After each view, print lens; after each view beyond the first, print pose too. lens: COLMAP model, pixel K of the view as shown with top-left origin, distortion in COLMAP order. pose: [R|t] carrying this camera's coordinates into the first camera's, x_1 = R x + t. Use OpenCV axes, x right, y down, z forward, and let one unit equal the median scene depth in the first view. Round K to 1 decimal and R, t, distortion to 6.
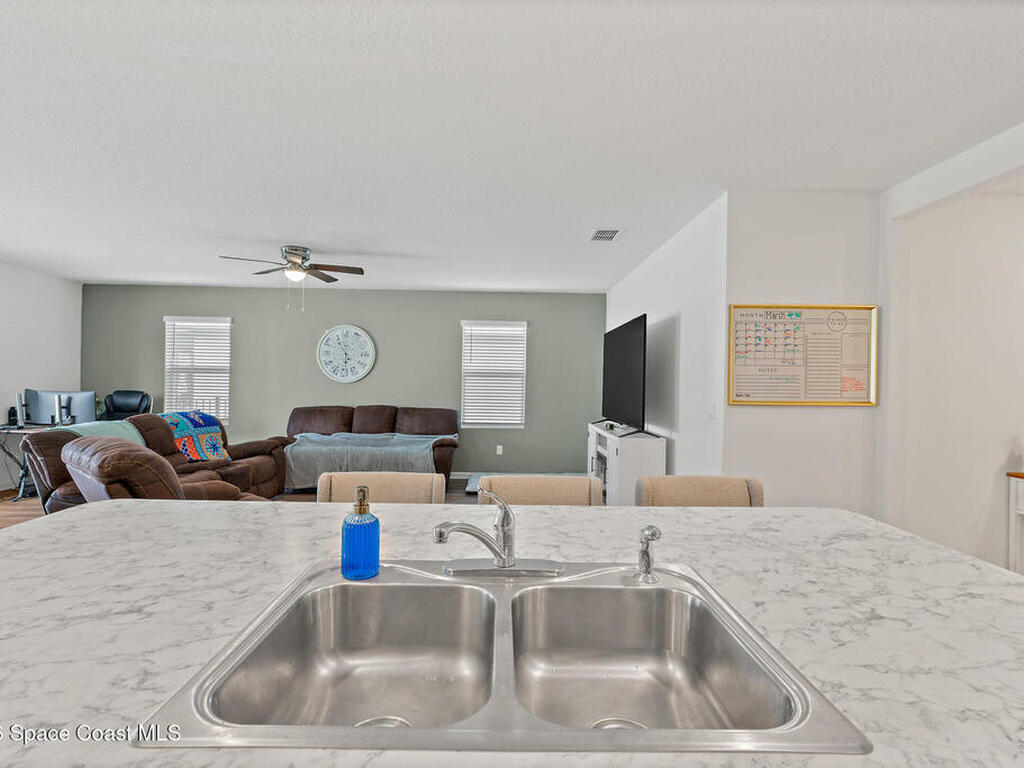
lens RADIAL K [[483.2, 0, 506.5], [0, 483.2, 381.1], [0, 0, 1]] dist [0.002267, 0.000079]
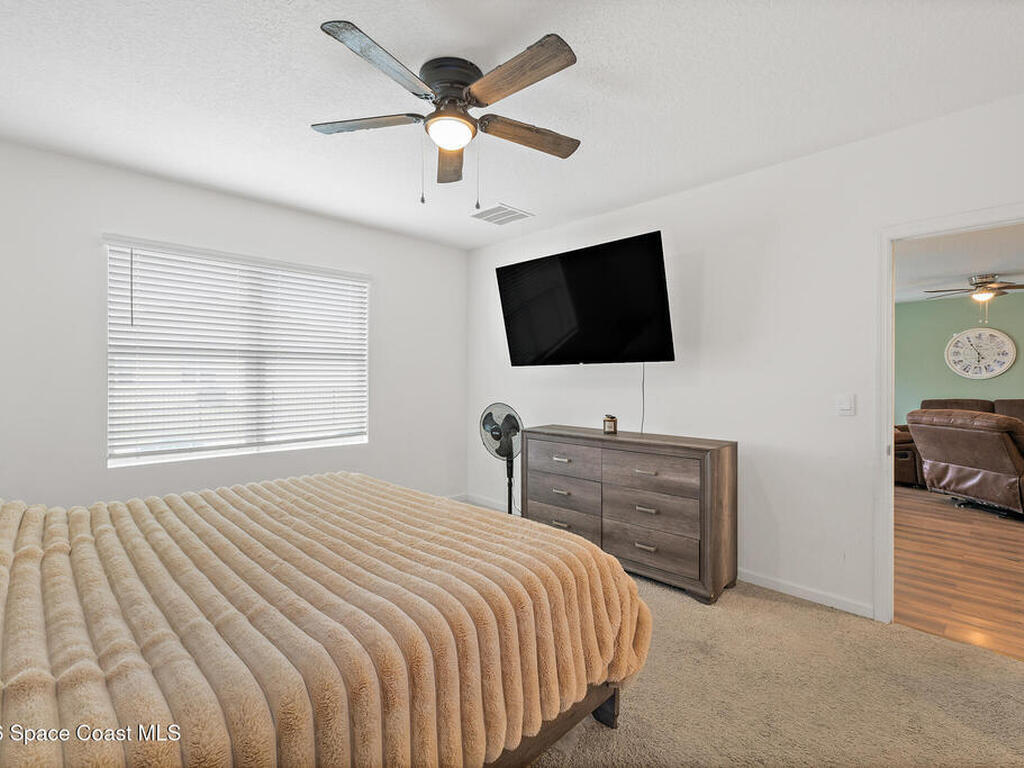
lens RADIAL K [[483.2, 0, 506.5], [0, 483.2, 381.1], [0, 0, 1]] dist [0.002267, 0.000079]
pose [[0.686999, -0.008849, -0.726604, -0.281800], [0.014078, 0.999900, 0.001133, -0.009027], [0.726522, -0.011007, 0.687055, -0.624140]]
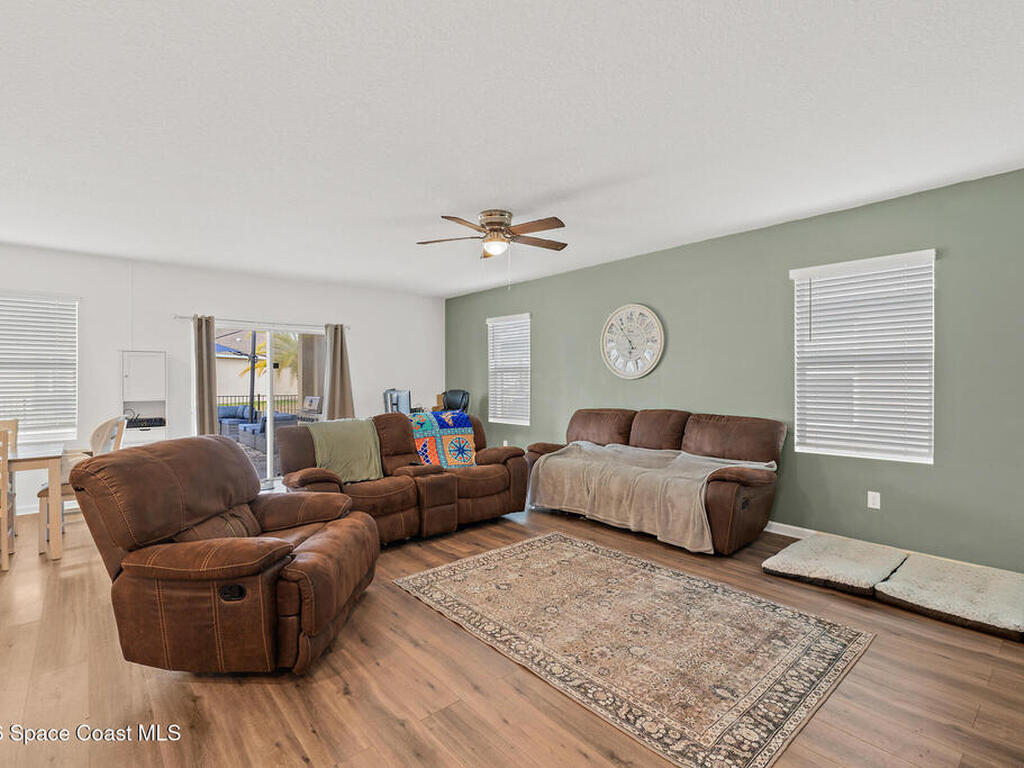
lens RADIAL K [[497.5, 0, 512.0], [0, 497.5, 384.0], [0, 0, 1]] dist [0.001019, 0.000318]
pose [[0.637942, -0.010613, -0.770011, 0.165135], [0.018050, 0.999836, 0.001174, 0.006986], [0.769873, -0.014647, 0.638030, 0.364604]]
